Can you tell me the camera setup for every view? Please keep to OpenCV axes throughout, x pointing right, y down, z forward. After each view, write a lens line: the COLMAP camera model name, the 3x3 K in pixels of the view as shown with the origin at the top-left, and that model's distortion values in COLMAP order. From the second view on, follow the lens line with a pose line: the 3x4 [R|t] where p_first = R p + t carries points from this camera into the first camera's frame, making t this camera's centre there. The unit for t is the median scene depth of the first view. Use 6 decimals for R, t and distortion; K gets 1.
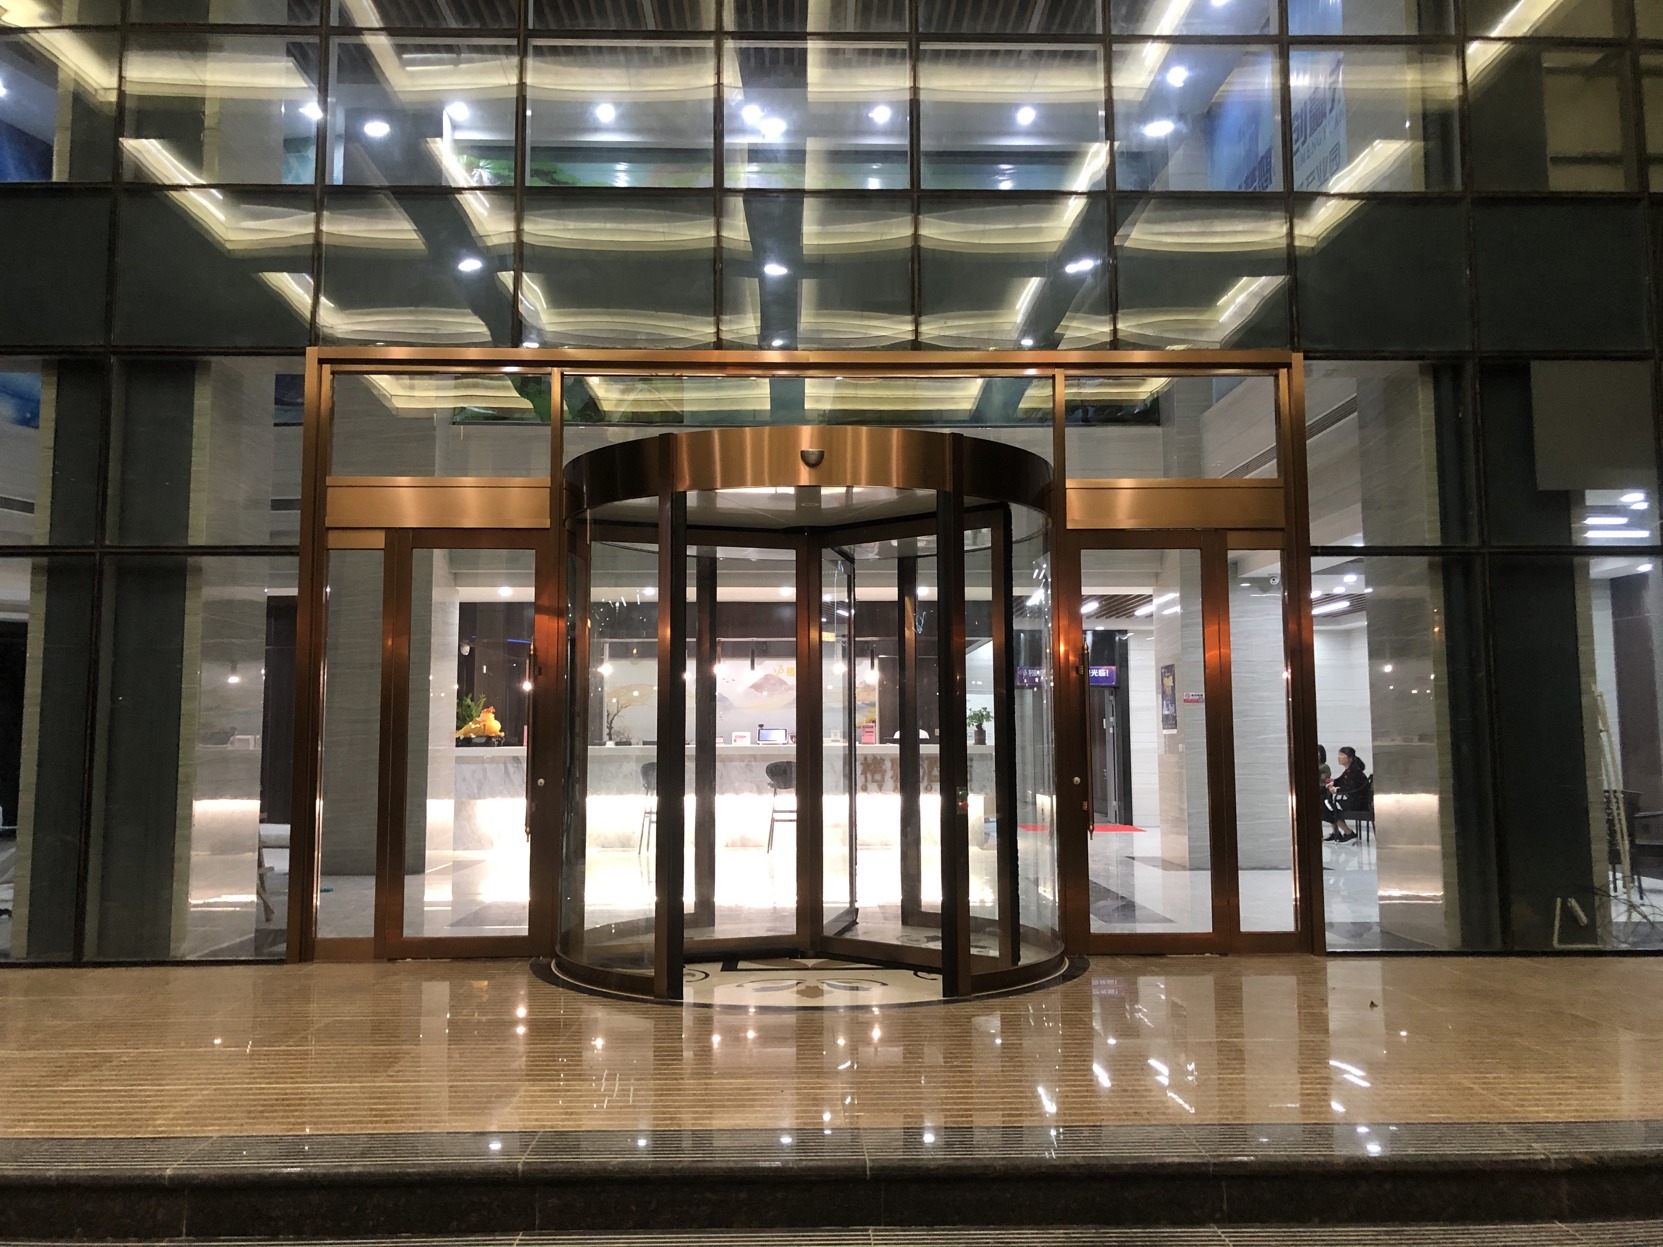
lens RADIAL K [[1359.7, 0, 841.1], [0, 1359.7, 621.4], [0, 0, 1]] dist [0.067262, -0.009557]
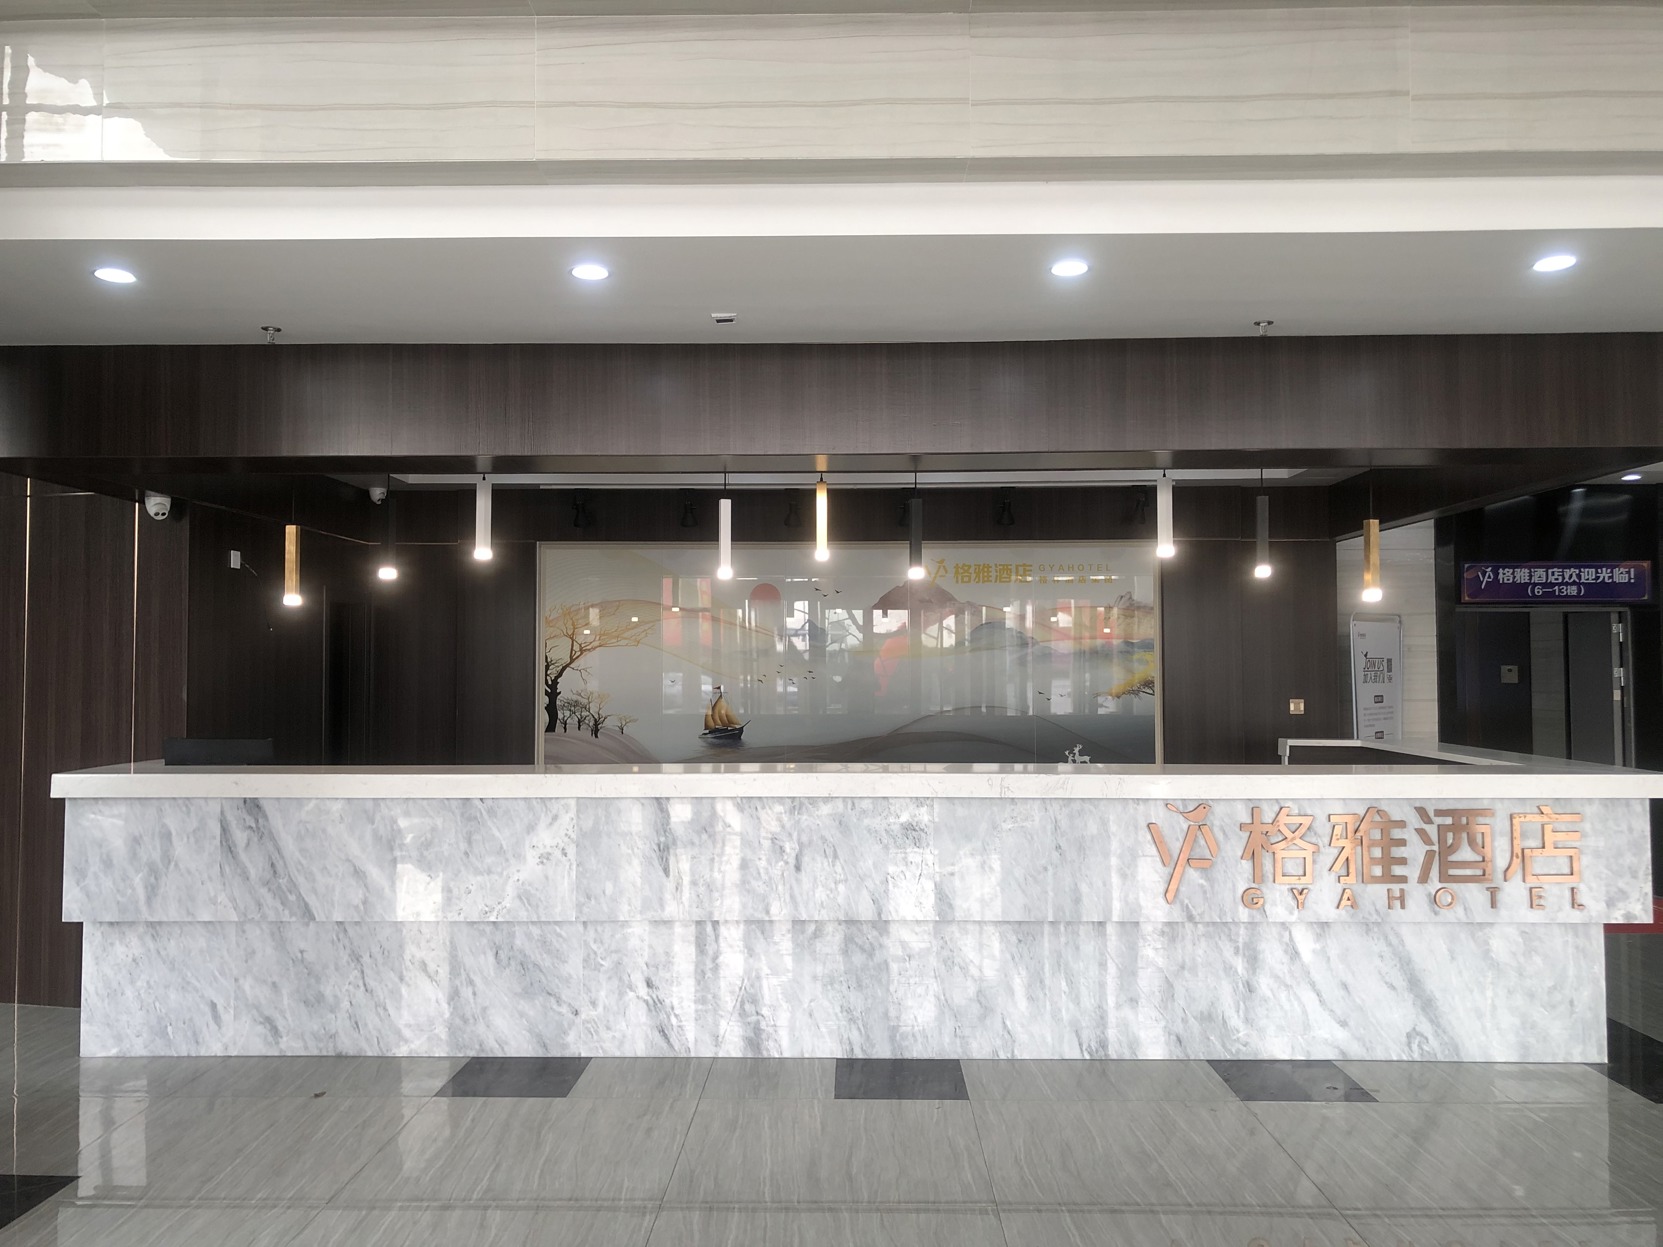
lens RADIAL K [[1404.7, 0, 831.5], [0, 1404.7, 623.5], [0, 0, 1]] dist [0.072488, -0.004566]
pose [[0.999149, 0.001801, -0.041198, -0.073806], [0.000590, 0.998320, 0.057945, 0.032536], [0.041233, -0.057920, 0.997469, 0.642111]]
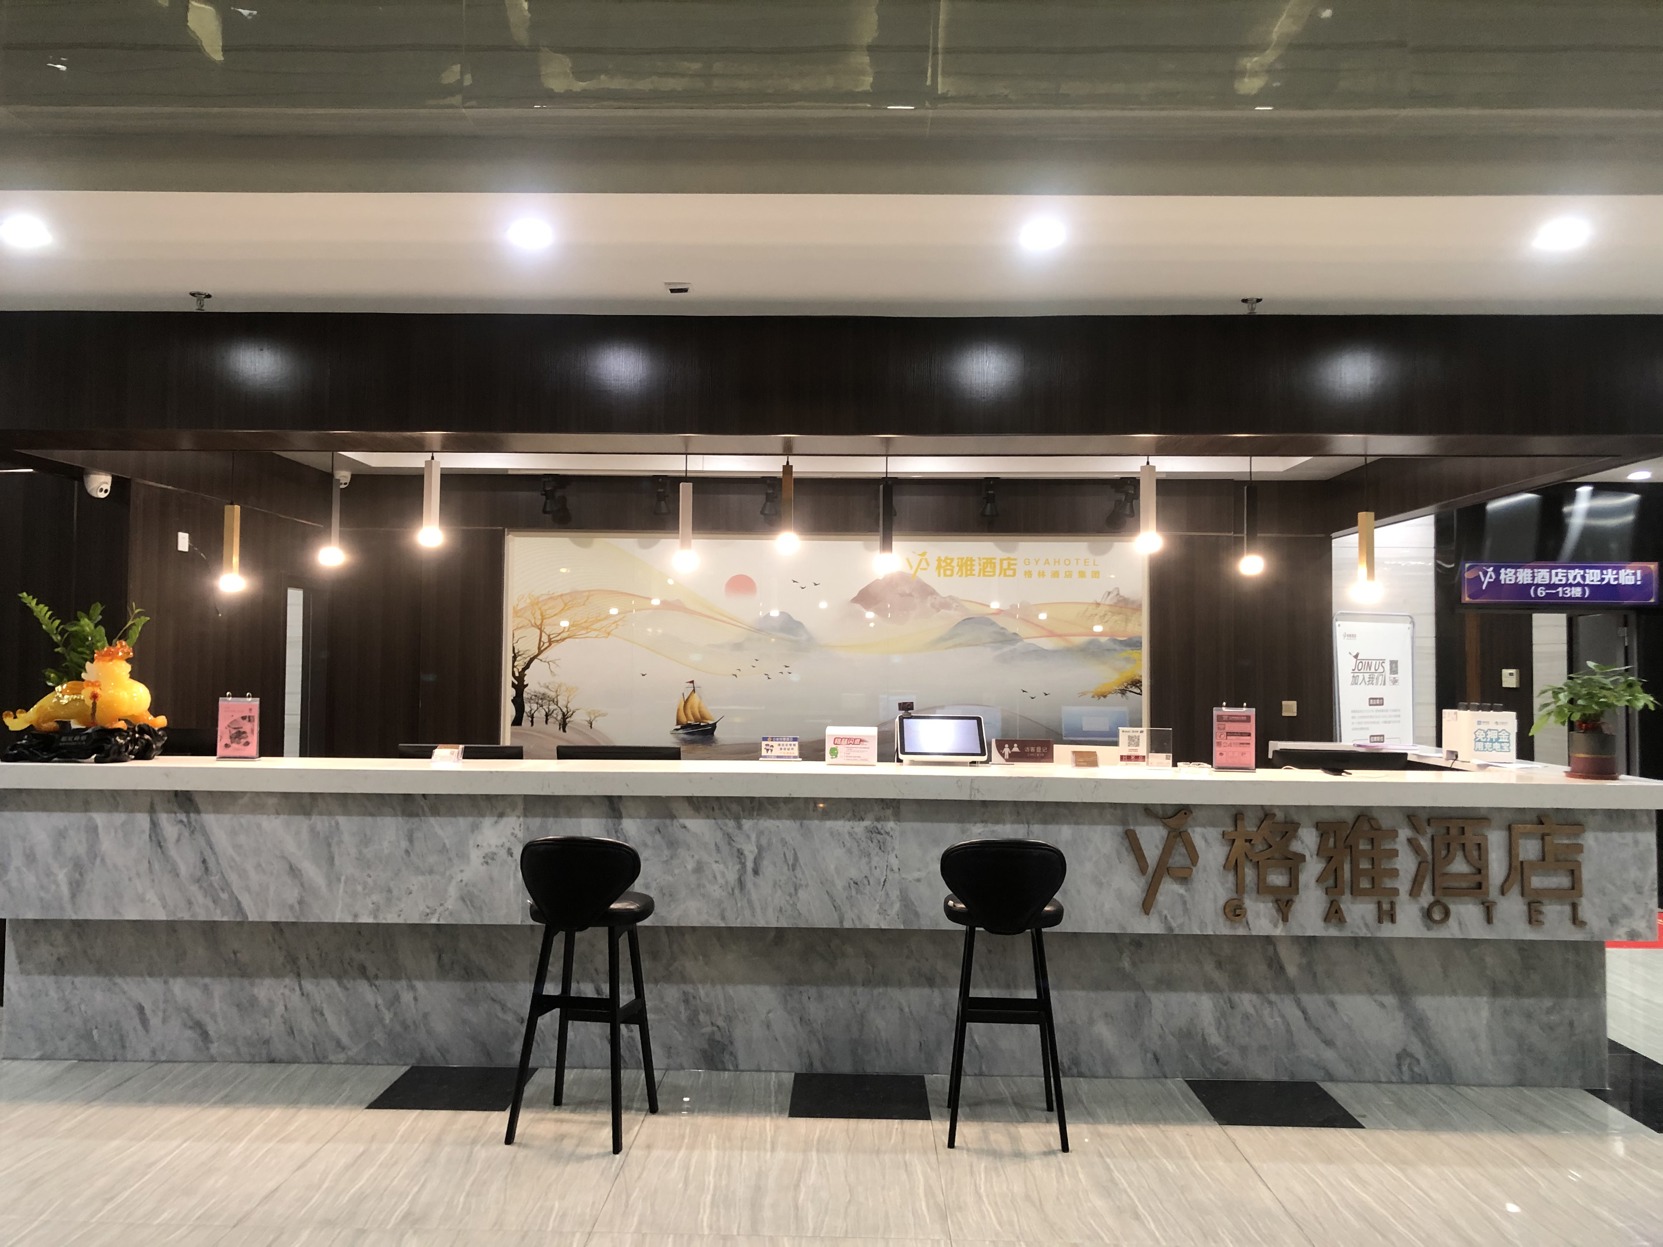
lens RADIAL K [[1359.7, 0, 841.1], [0, 1359.7, 621.4], [0, 0, 1]] dist [0.067262, -0.009557]
pose [[0.998603, 0.013378, -0.051121, -0.059987], [-0.010501, 0.998367, 0.056147, 0.036418], [0.051789, -0.055532, 0.997113, 0.672300]]
